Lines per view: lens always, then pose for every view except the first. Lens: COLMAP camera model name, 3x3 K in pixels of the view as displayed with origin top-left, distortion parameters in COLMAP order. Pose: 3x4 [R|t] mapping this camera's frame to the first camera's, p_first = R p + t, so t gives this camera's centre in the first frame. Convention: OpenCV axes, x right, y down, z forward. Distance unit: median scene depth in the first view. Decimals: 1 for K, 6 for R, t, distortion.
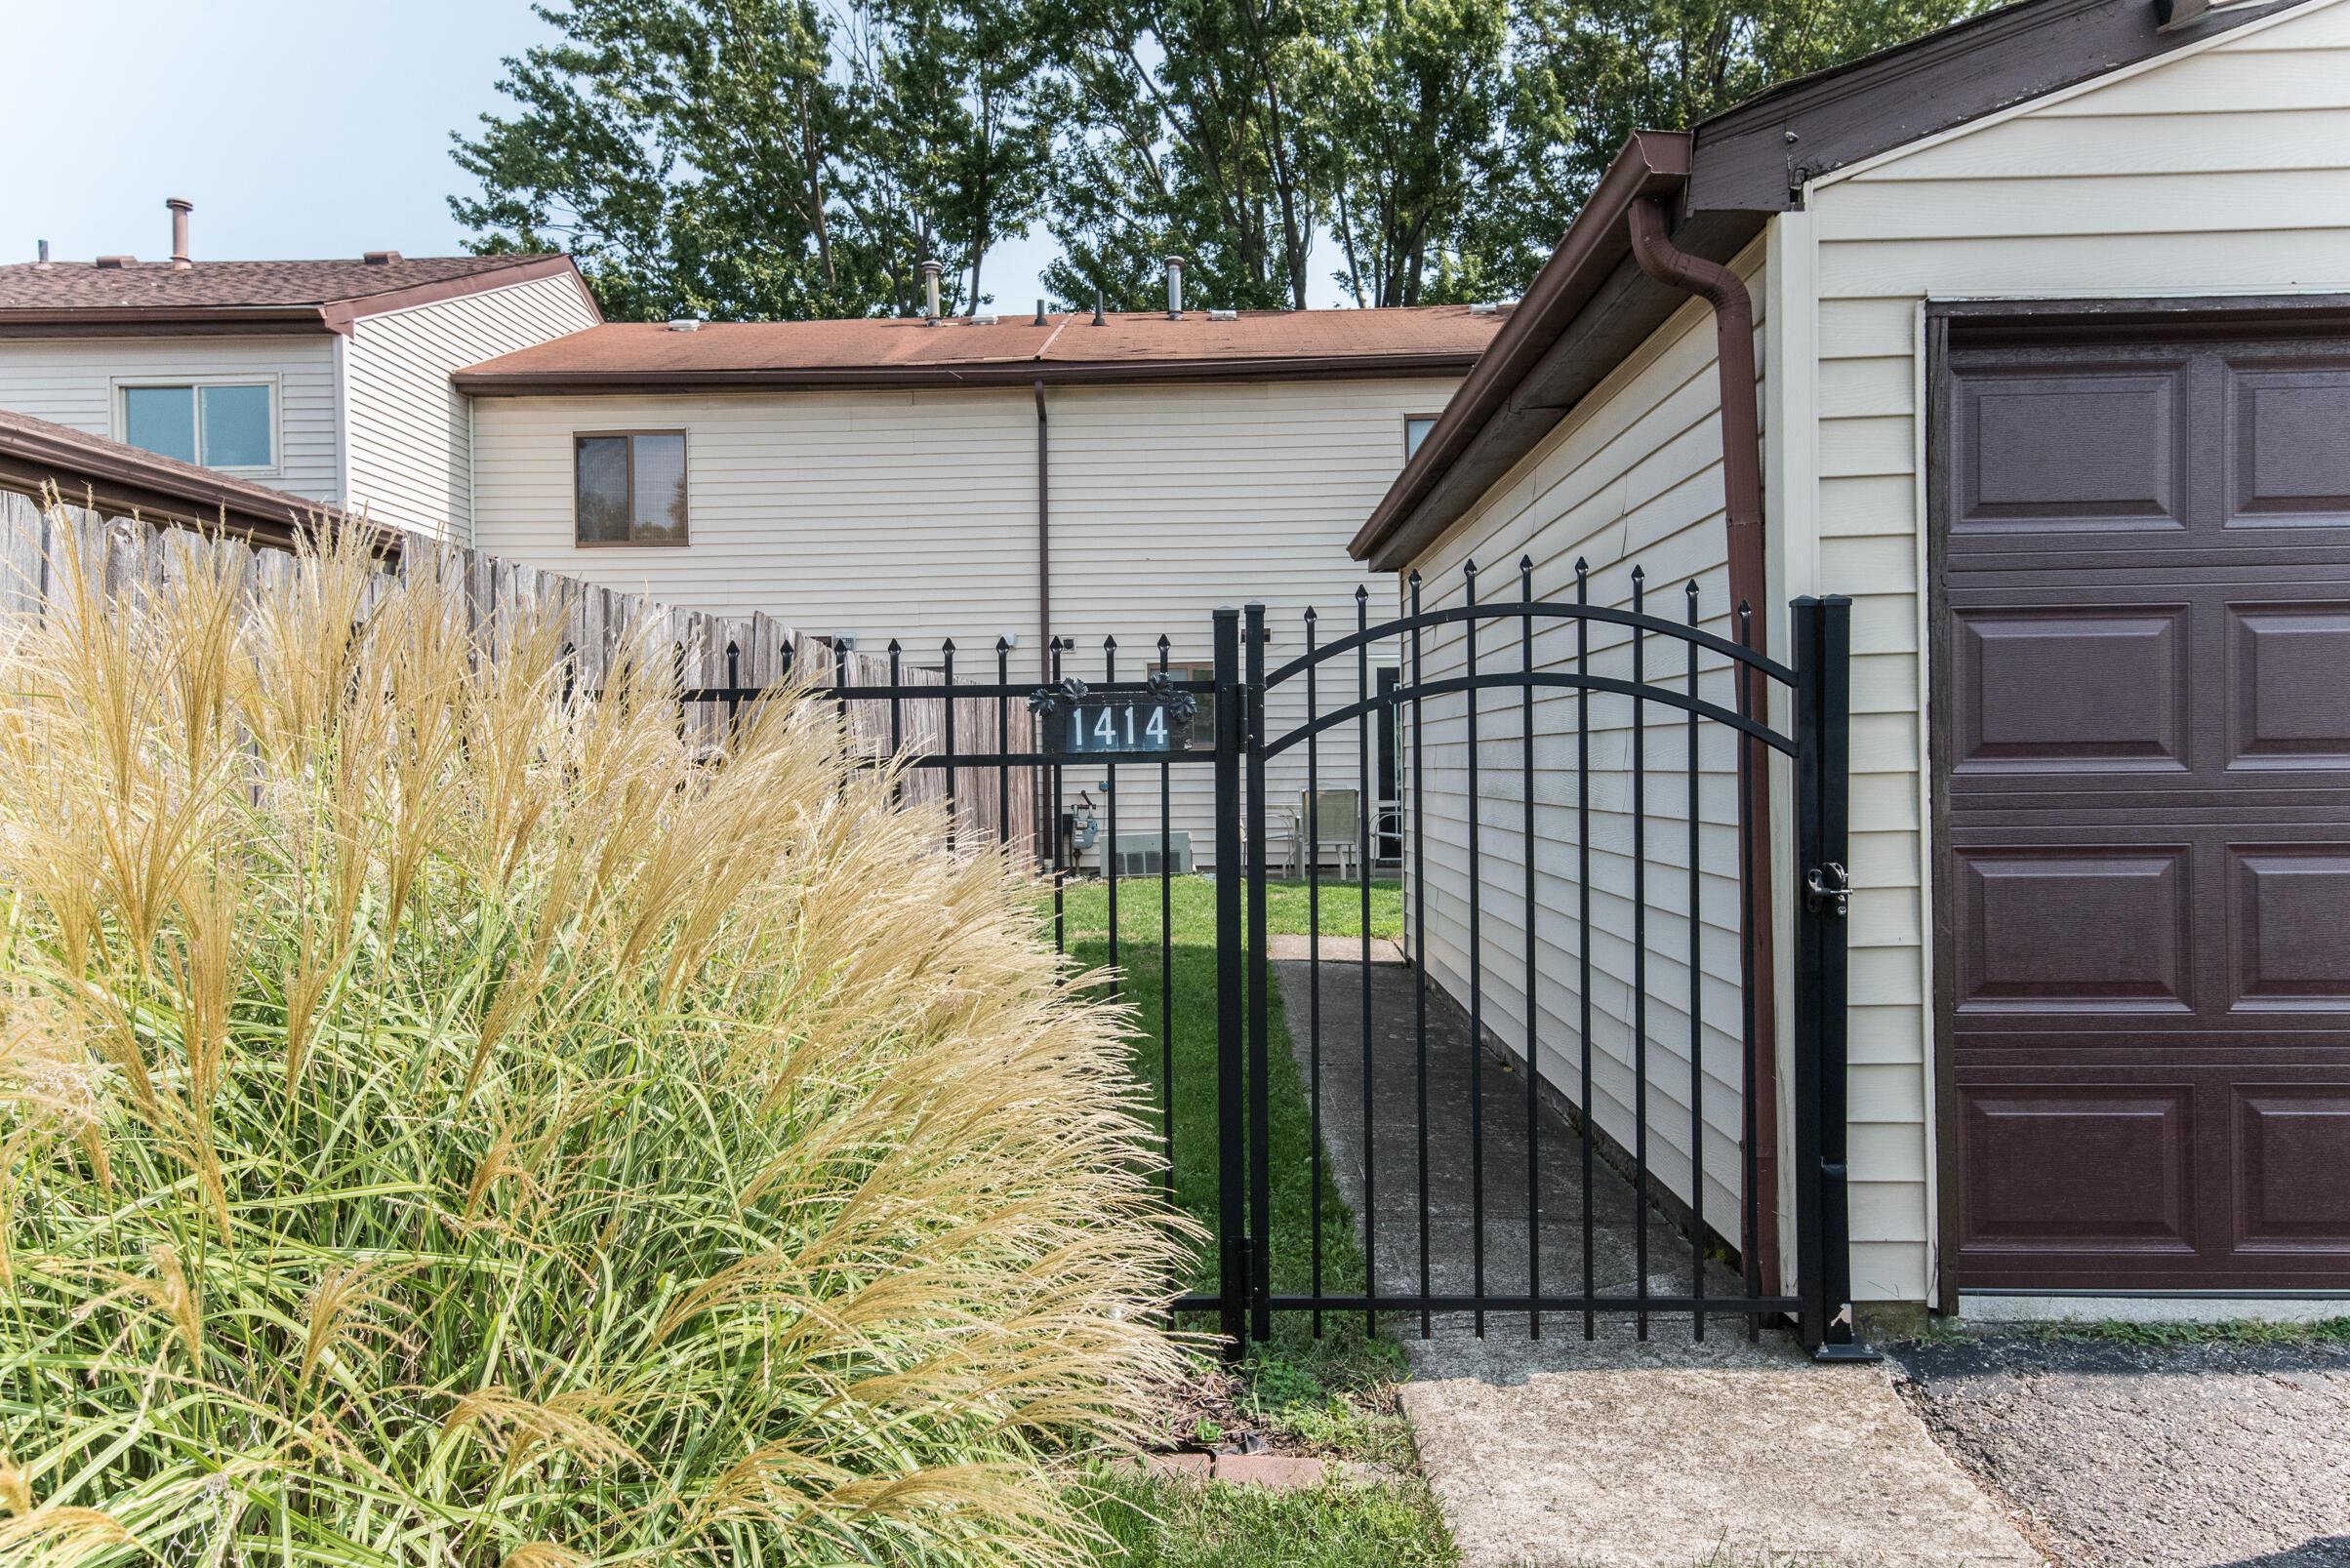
lens RADIAL K [[1577.5, 0, 1181.7], [0, 1577.5, 771.2], [0, 0, 1]] dist [0.036191, 0.001753]
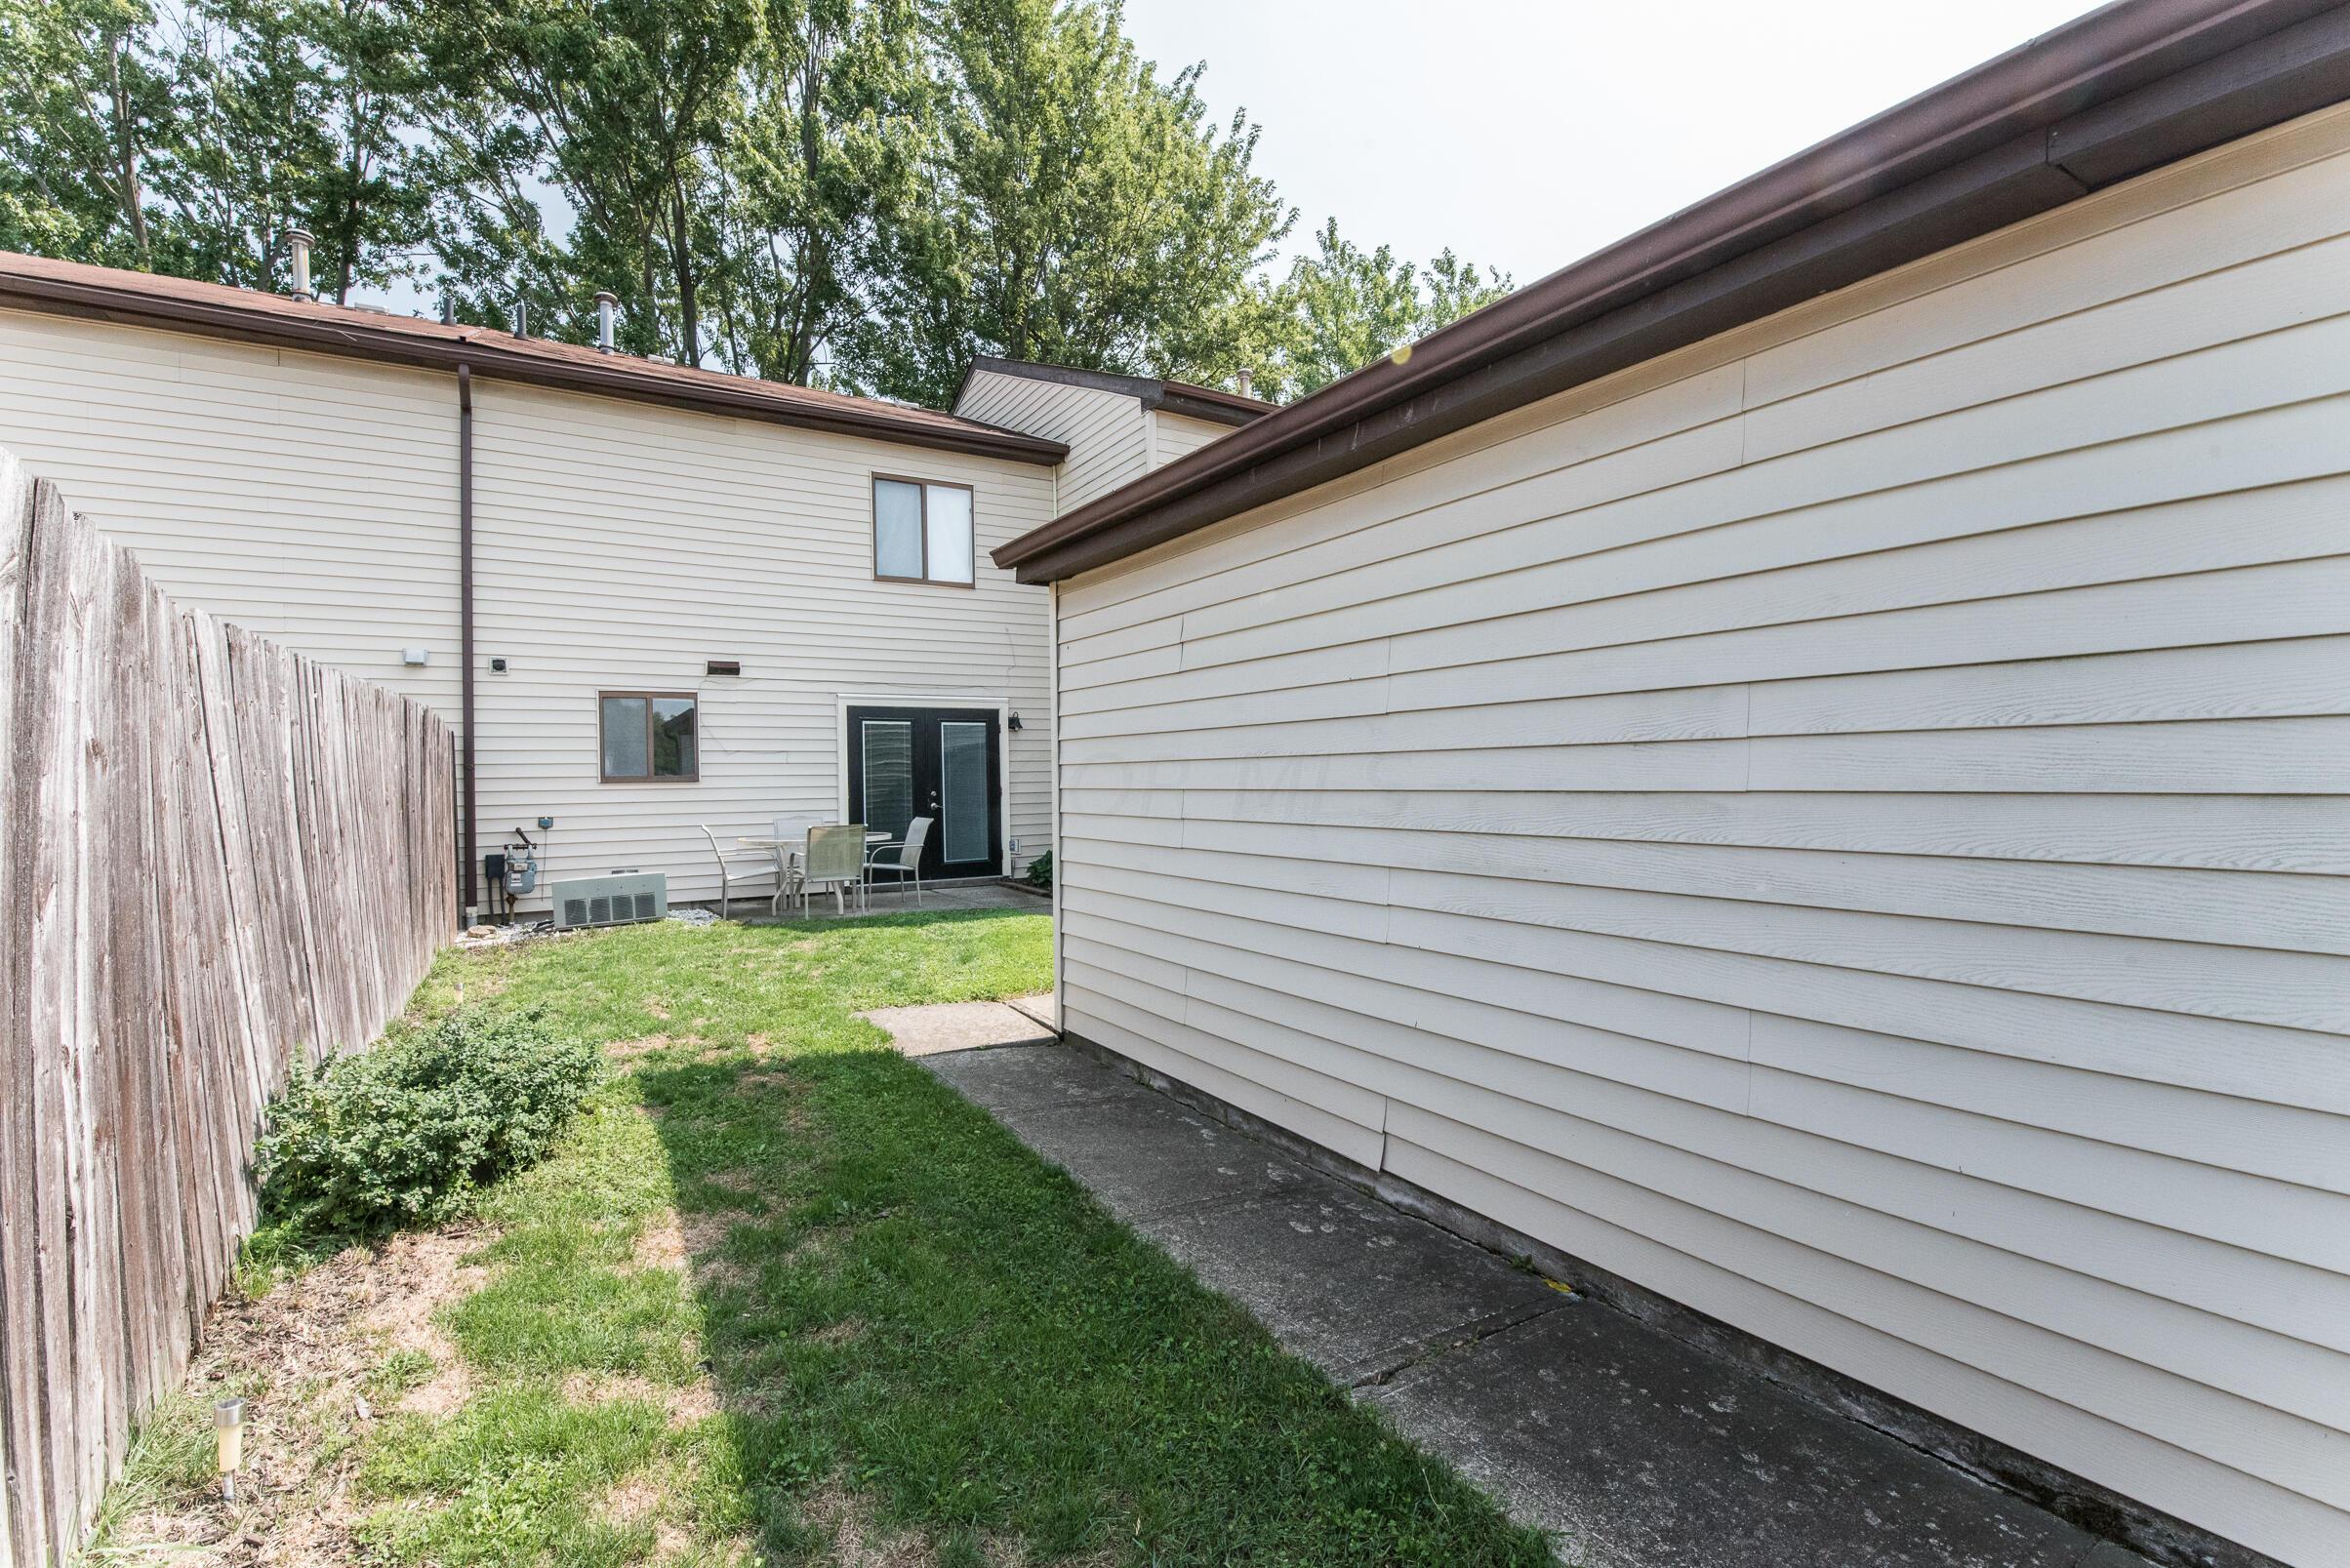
lens RADIAL K [[1038.6, 0, 1181.4], [0, 1038.6, 785.5], [0, 0, 1]] dist [0.002192, -0.011191]
pose [[0.838269, 0.000190, 0.545256, -0.063833], [0.002340, 0.999989, -0.003946, -0.008542], [-0.545251, 0.004583, 0.838260, 0.275050]]
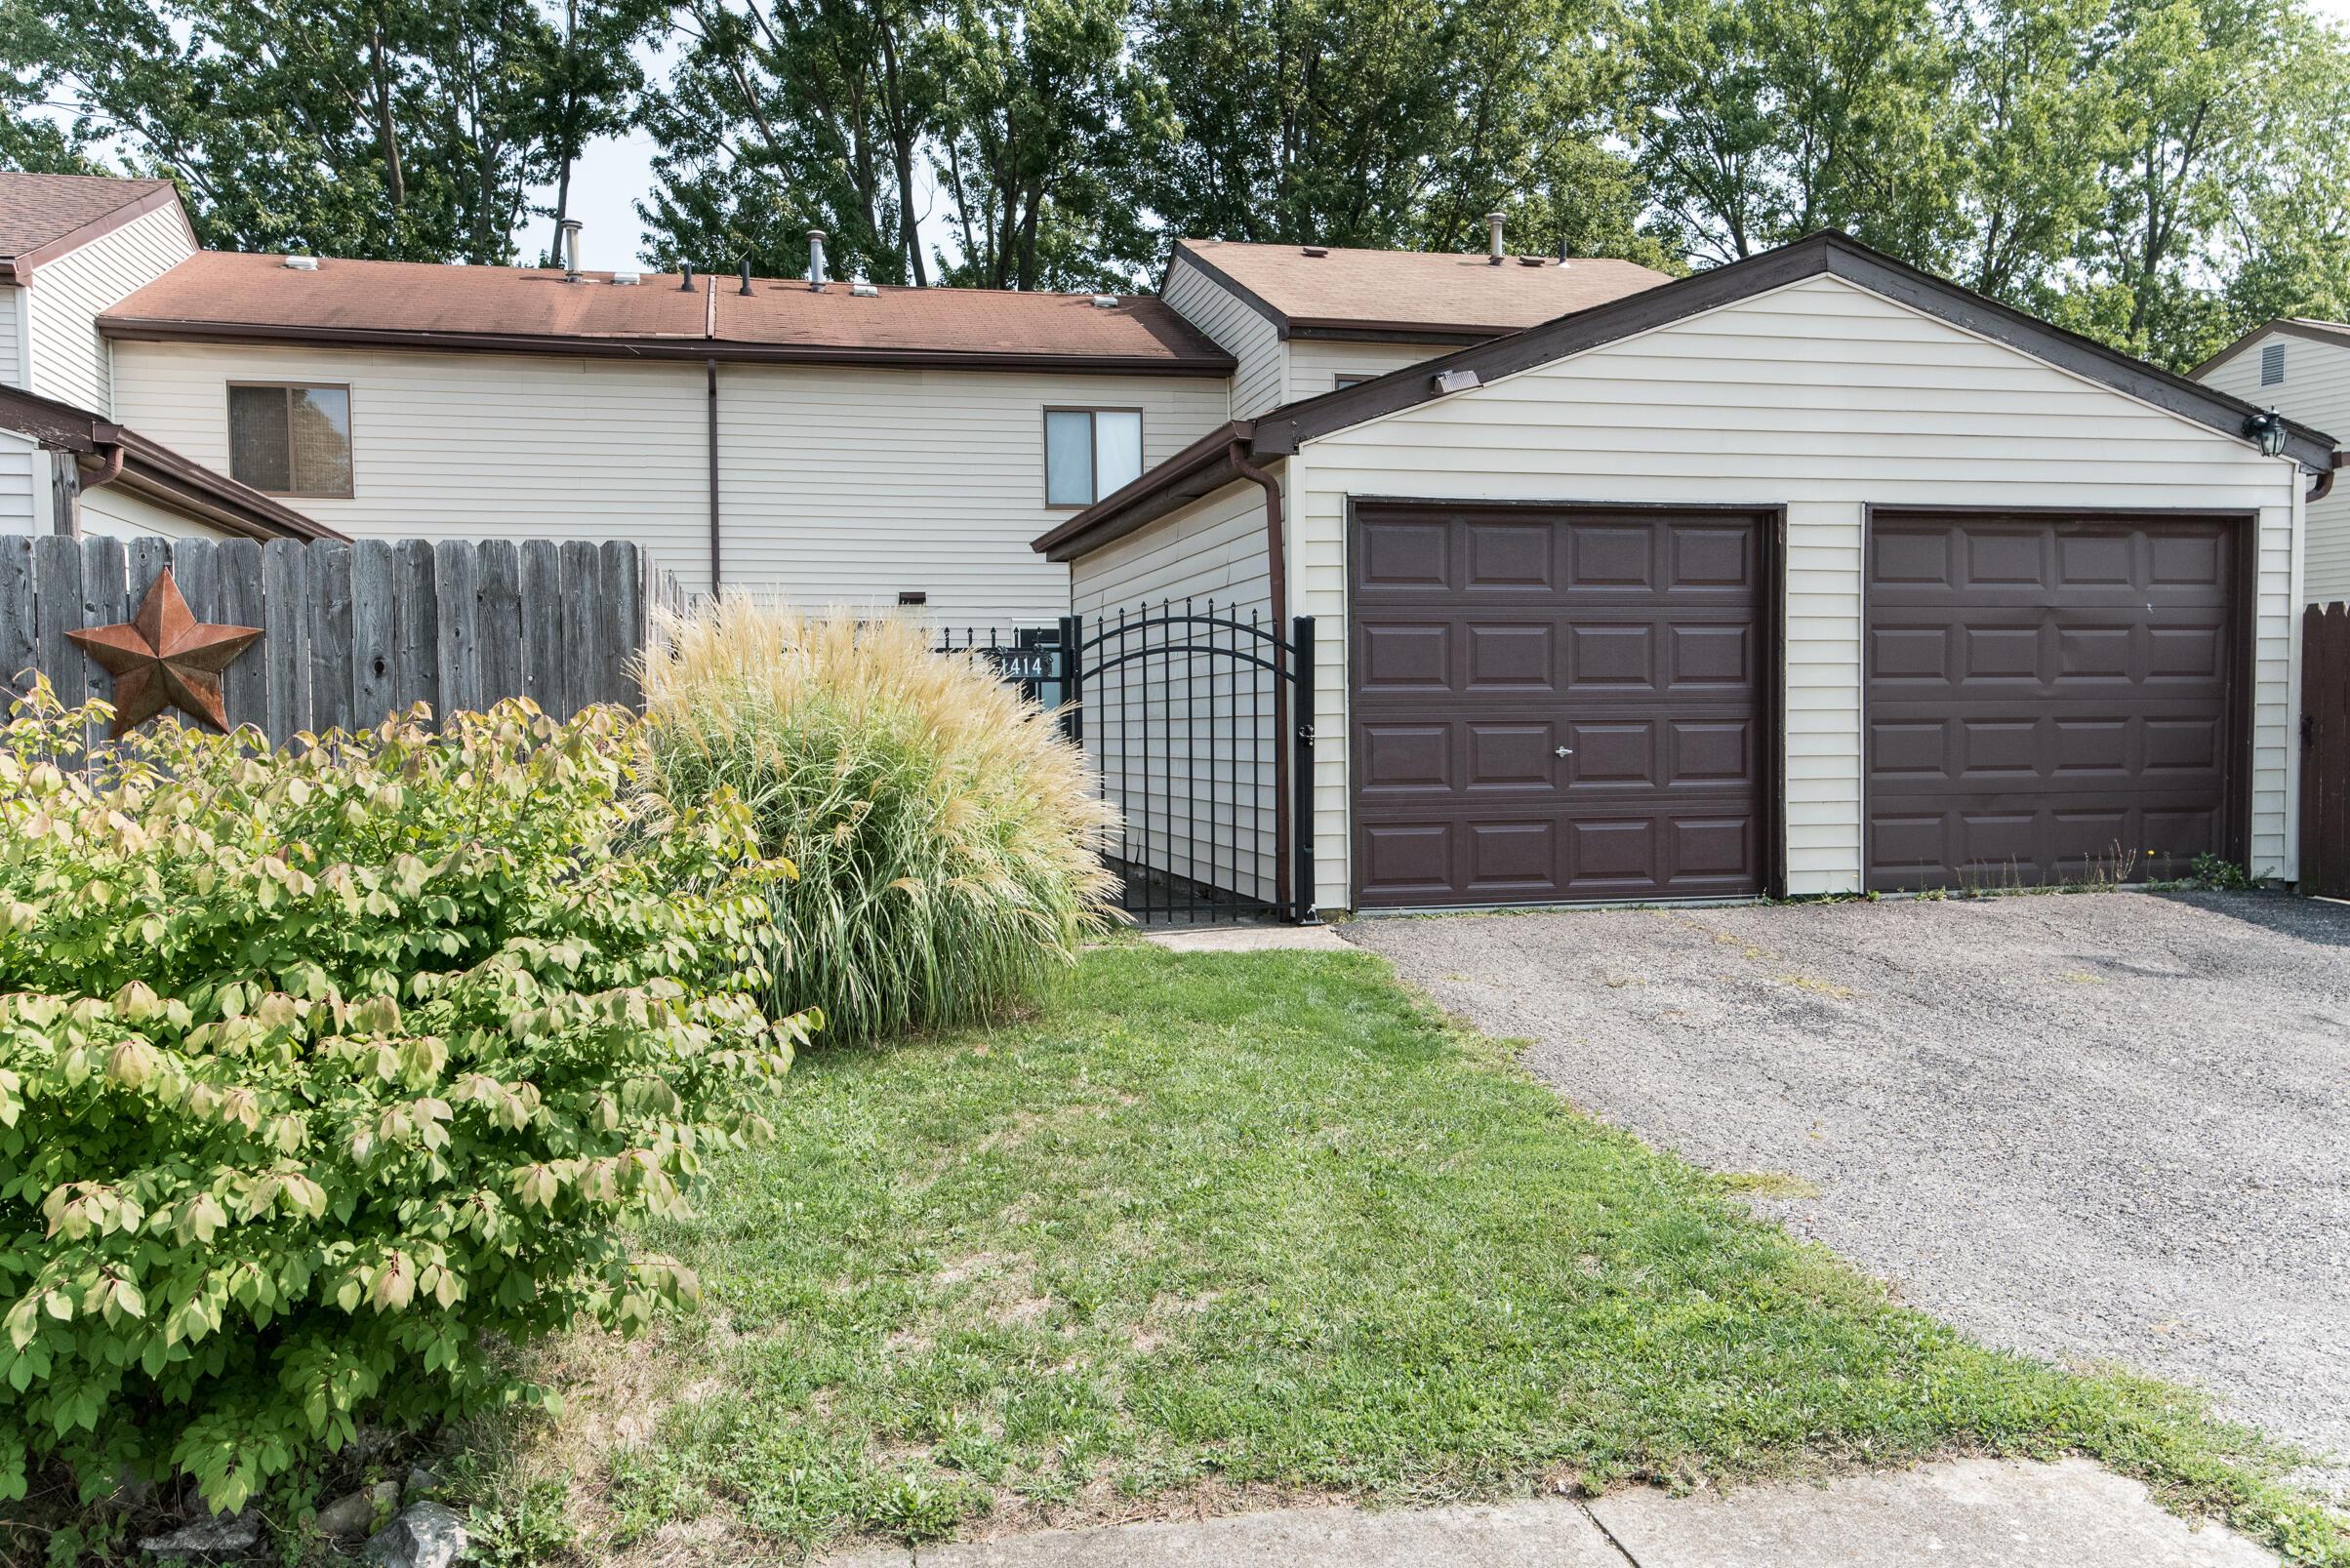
lens RADIAL K [[1949.1, 0, 1231.4], [0, 1949.1, 812.6], [0, 0, 1]] dist [0.035418, 0.005058]
pose [[0.963161, -0.007867, 0.268809, -0.100926], [-0.001010, 0.999459, 0.032871, 0.018183], [-0.268923, -0.031932, 0.962632, -0.365656]]
